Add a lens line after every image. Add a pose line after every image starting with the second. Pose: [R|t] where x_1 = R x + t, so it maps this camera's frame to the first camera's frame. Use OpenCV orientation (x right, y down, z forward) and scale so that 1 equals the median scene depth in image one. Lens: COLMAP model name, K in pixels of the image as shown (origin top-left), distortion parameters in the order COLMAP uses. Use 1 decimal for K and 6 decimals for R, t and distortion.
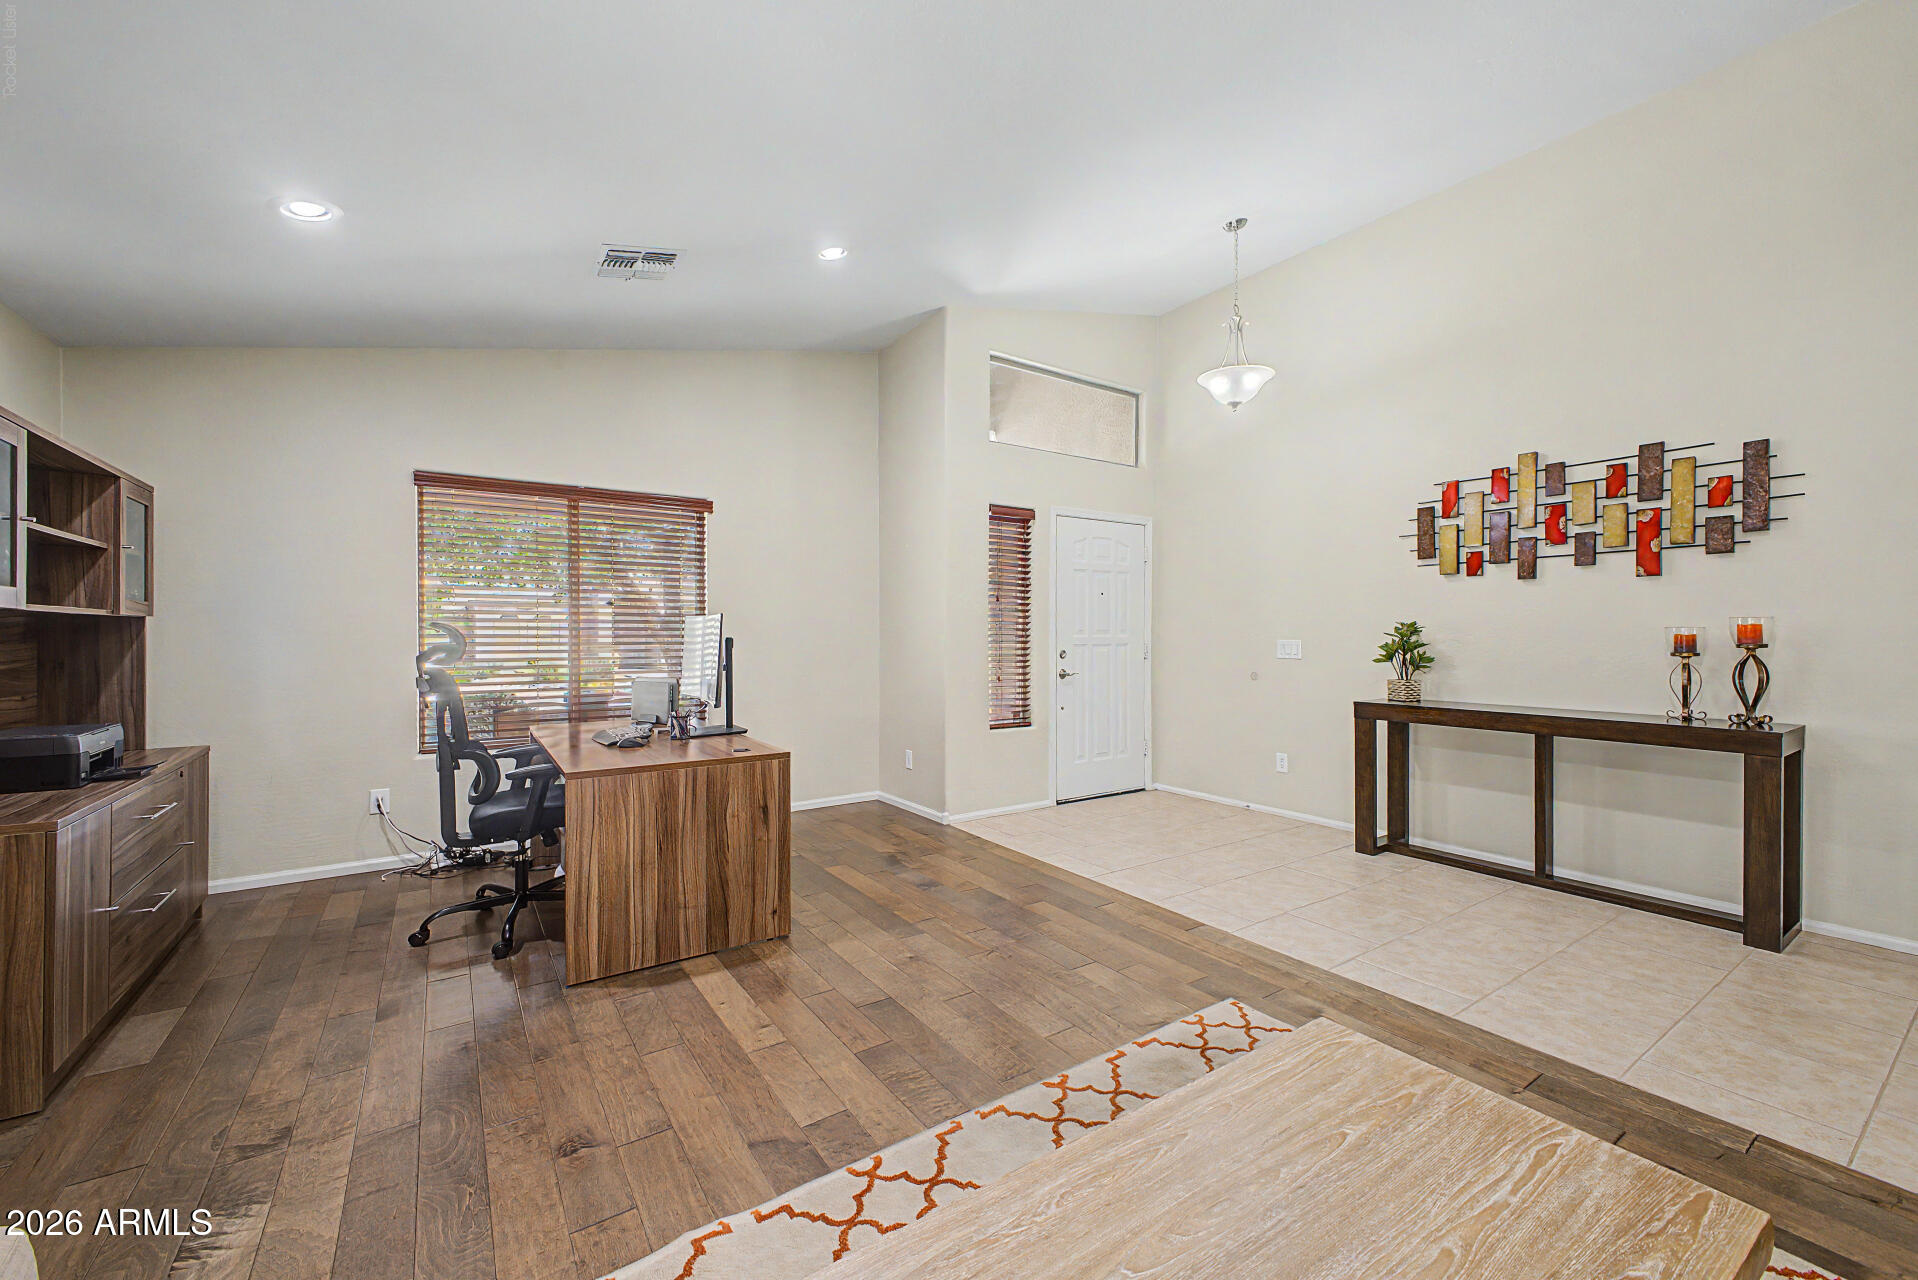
lens RADIAL K [[760.2, 0, 955.0], [0, 760.2, 632.5], [0, 0, 1]] dist [0.017794, -0.003878]
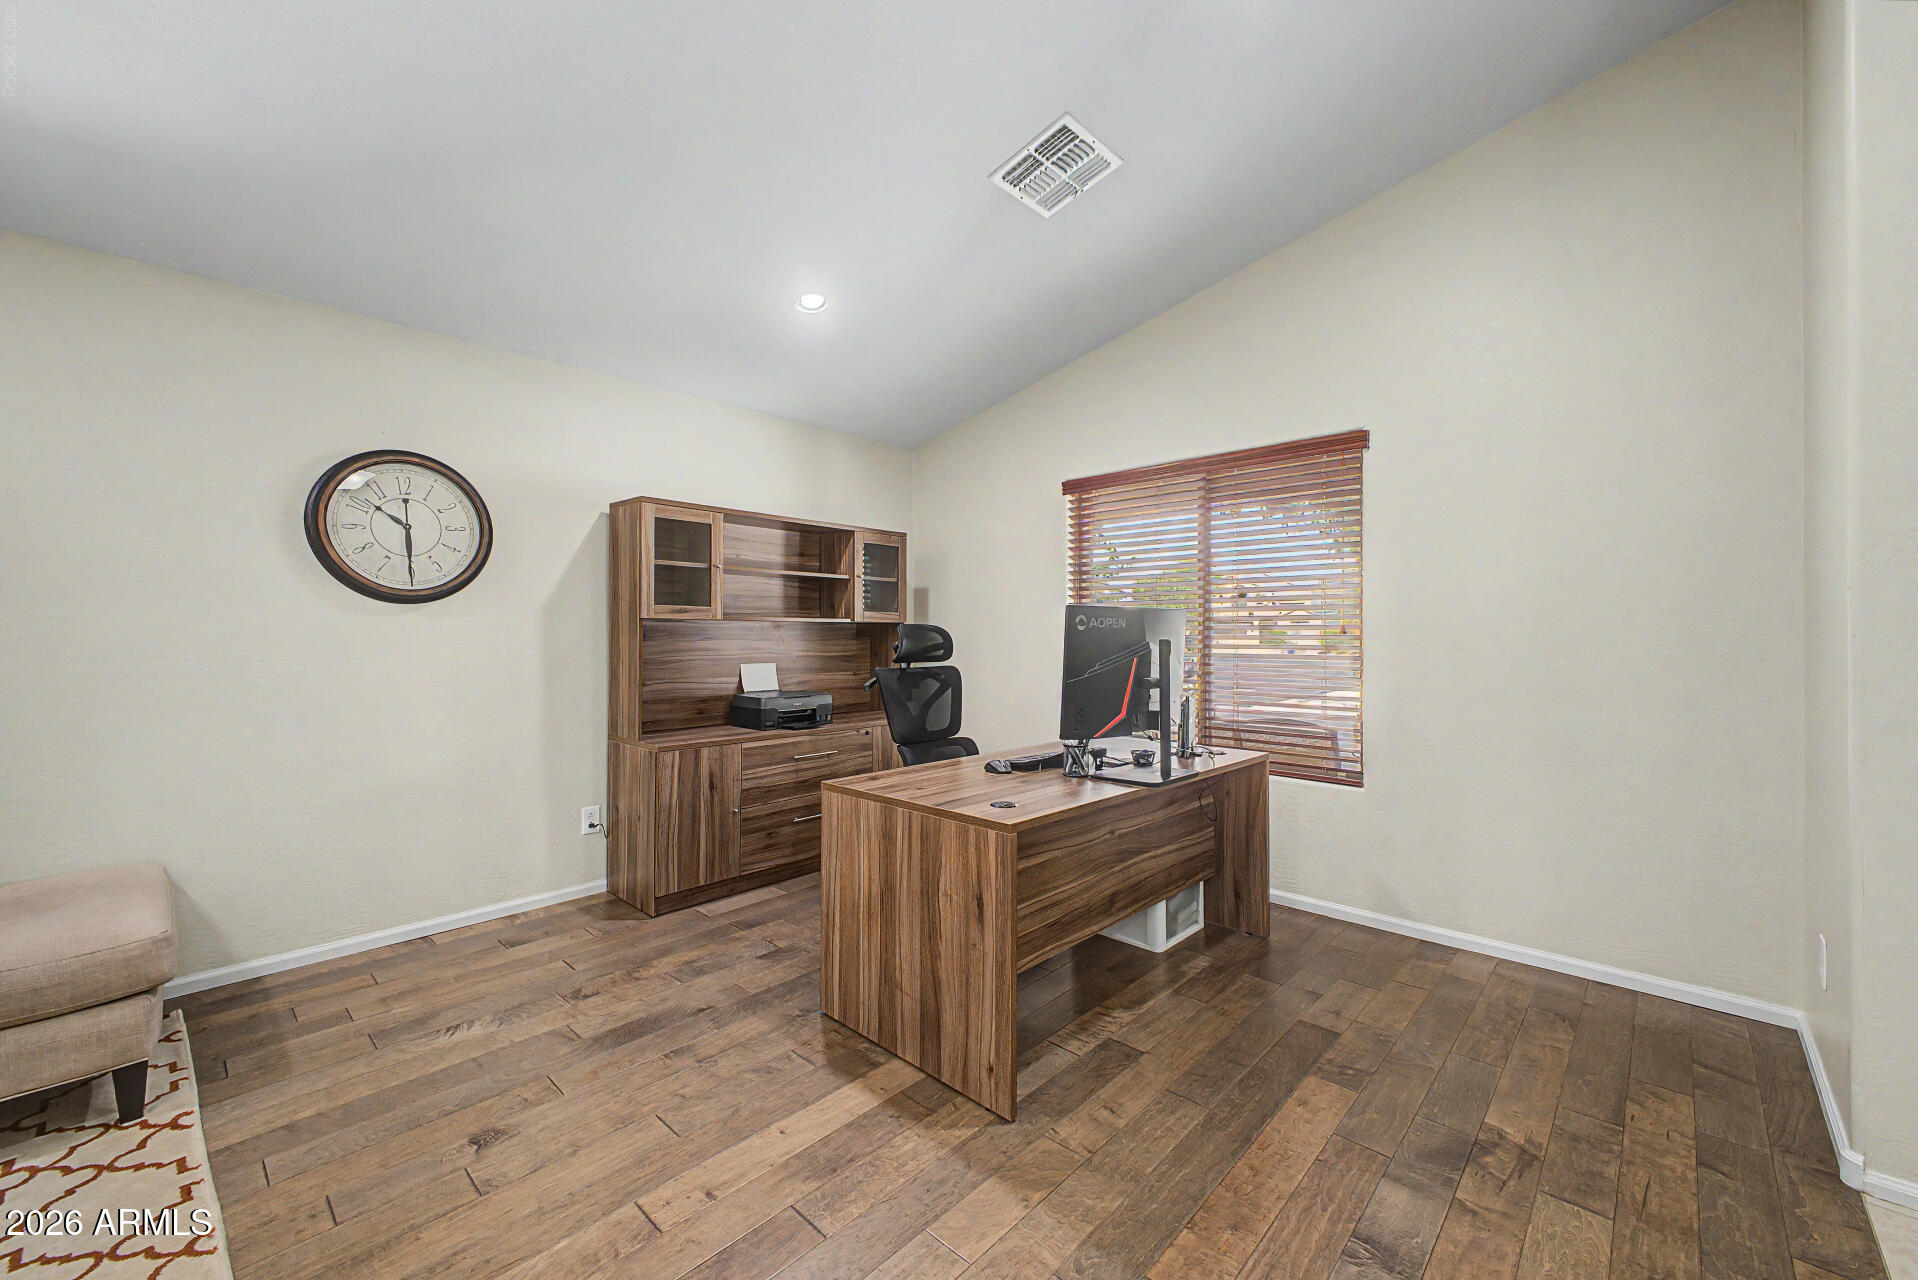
lens RADIAL K [[760.2, 0, 961.0], [0, 760.2, 637.7], [0, 0, 1]] dist [0.017794, -0.003878]
pose [[0.232733, 0.003248, -0.972535, 0.401634], [-0.006780, 0.999976, 0.001717, 0.005763], [0.972517, 0.006194, 0.232749, 0.881079]]
